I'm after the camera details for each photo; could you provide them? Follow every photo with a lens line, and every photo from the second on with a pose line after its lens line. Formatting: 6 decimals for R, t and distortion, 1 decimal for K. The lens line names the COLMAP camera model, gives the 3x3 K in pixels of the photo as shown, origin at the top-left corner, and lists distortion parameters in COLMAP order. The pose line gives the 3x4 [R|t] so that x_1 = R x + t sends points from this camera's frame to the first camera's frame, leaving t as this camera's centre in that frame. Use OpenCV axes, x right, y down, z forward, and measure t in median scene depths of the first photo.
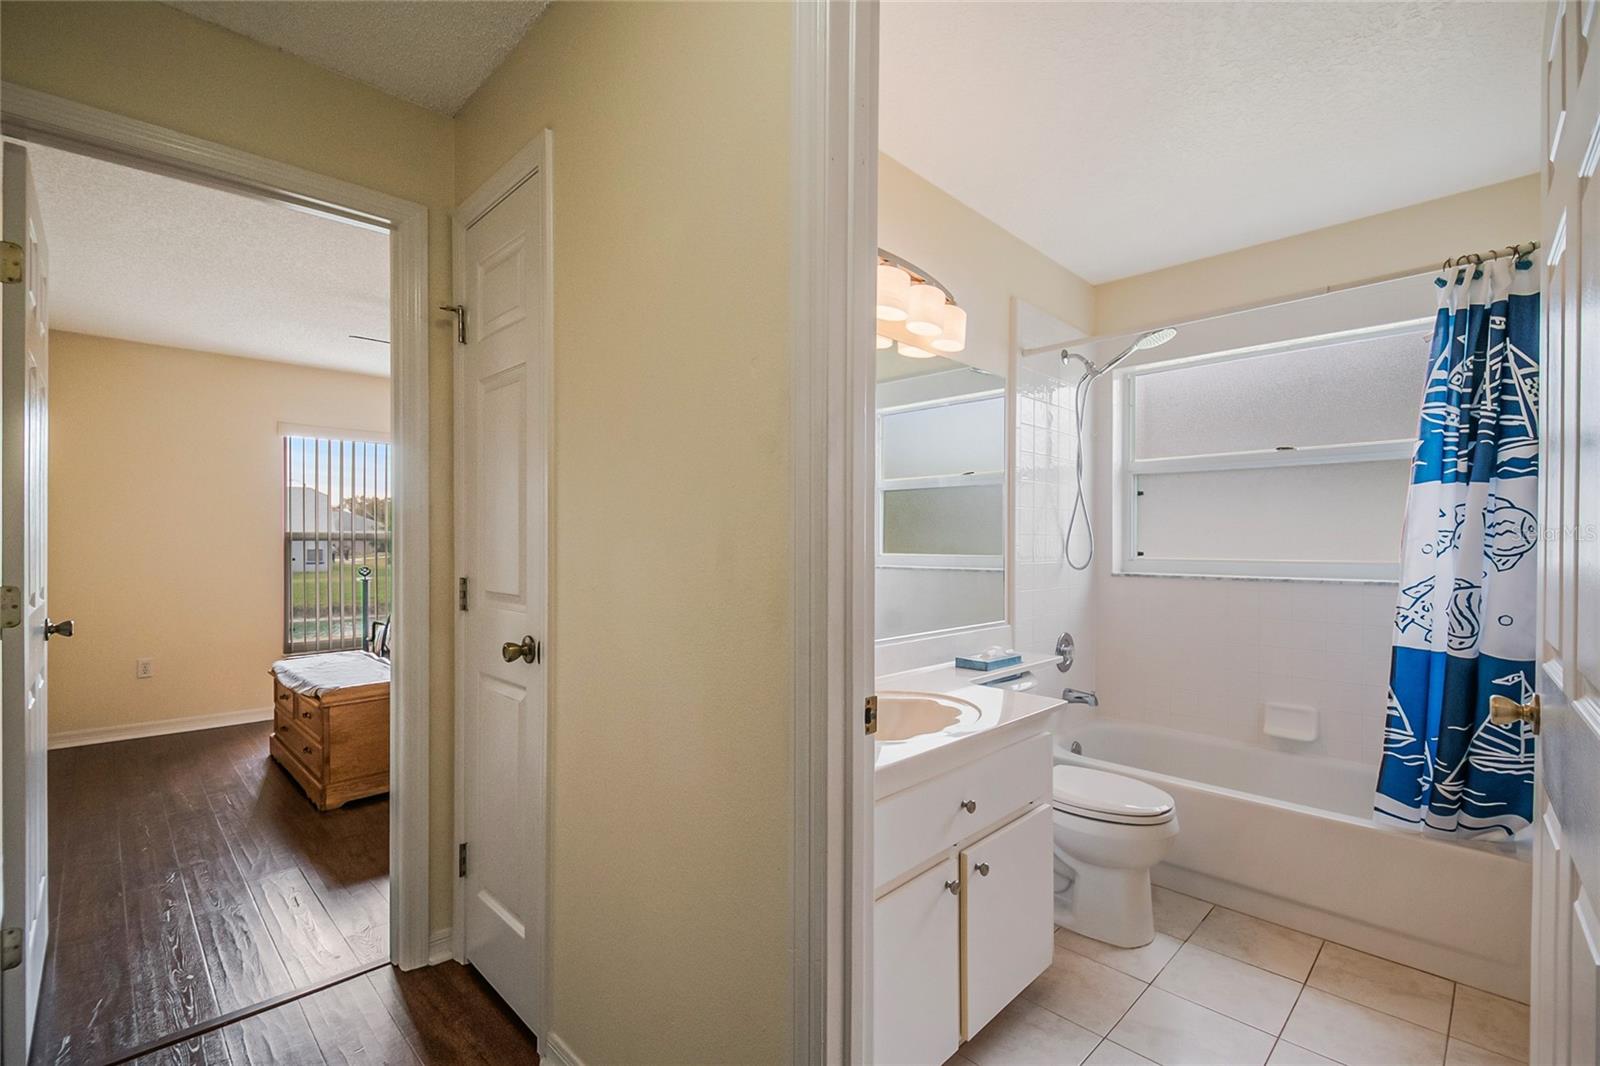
lens RADIAL K [[701.8, 0, 818.5], [0, 701.8, 542.8], [0, 0, 1]] dist [0.009394, -0.014690]
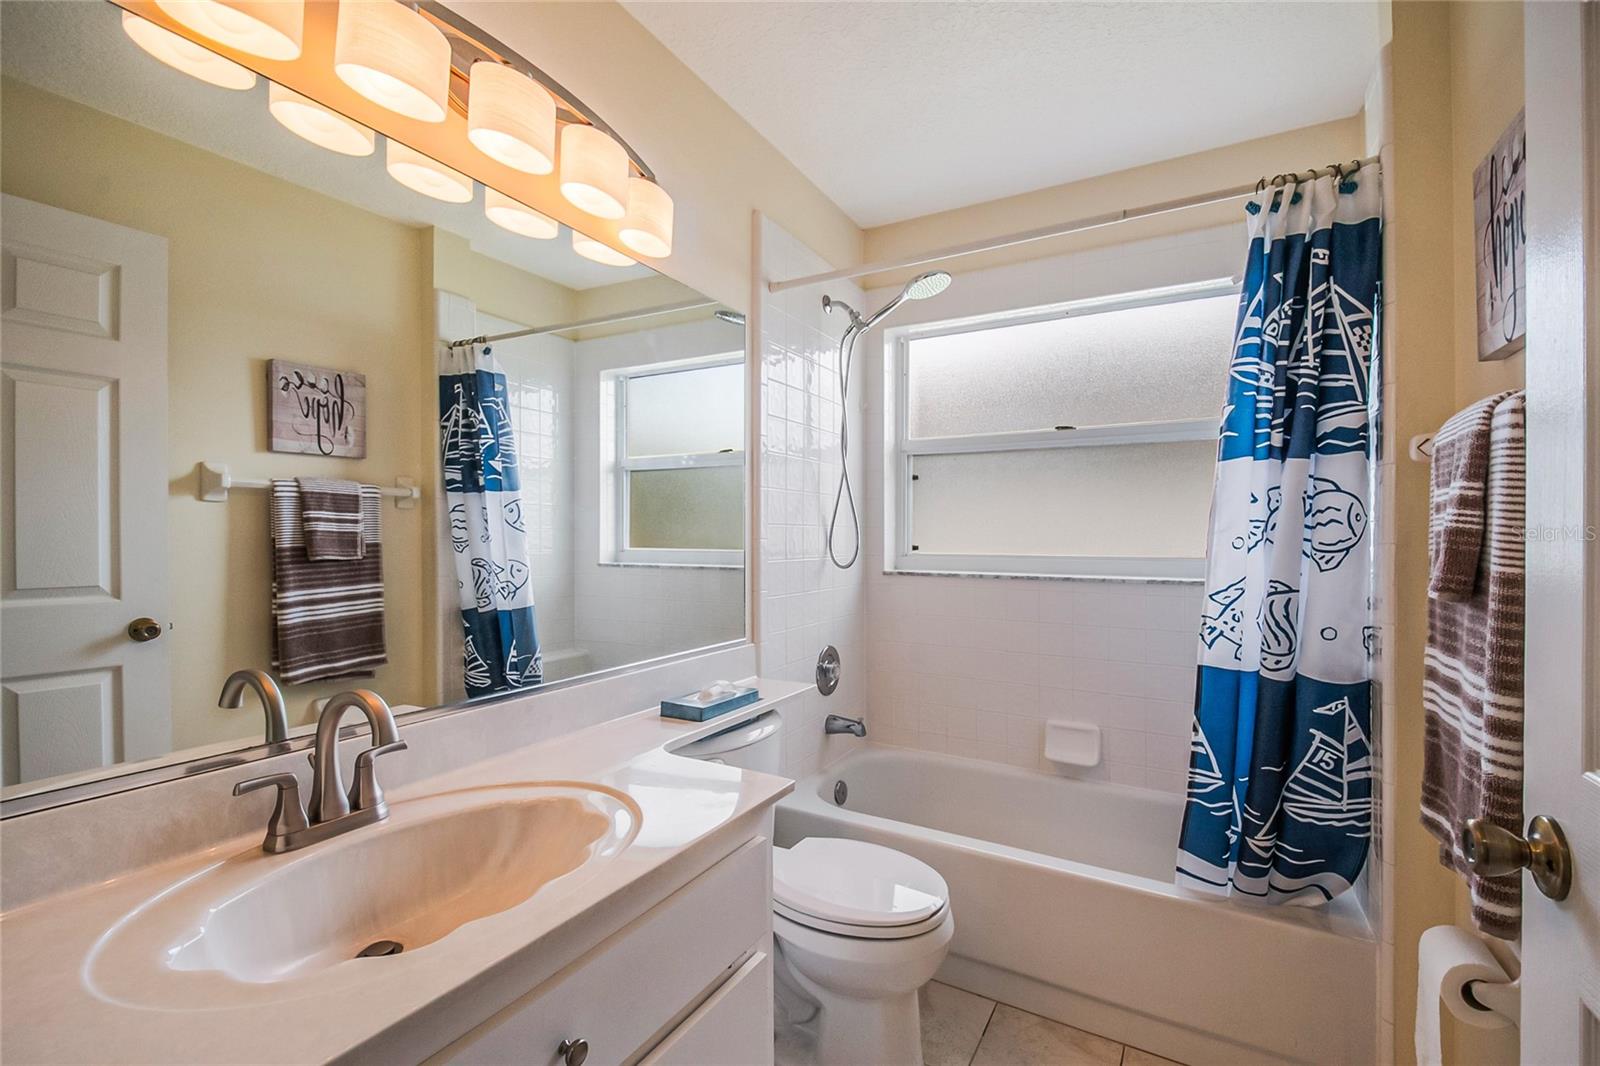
lens RADIAL K [[701.8, 0, 831.0], [0, 701.8, 527.0], [0, 0, 1]] dist [0.009394, -0.014690]
pose [[0.956817, 0.004508, 0.290656, 0.188911], [-0.001360, 0.999938, -0.011032, -0.000221], [-0.290688, 0.010160, 0.956764, 0.356711]]
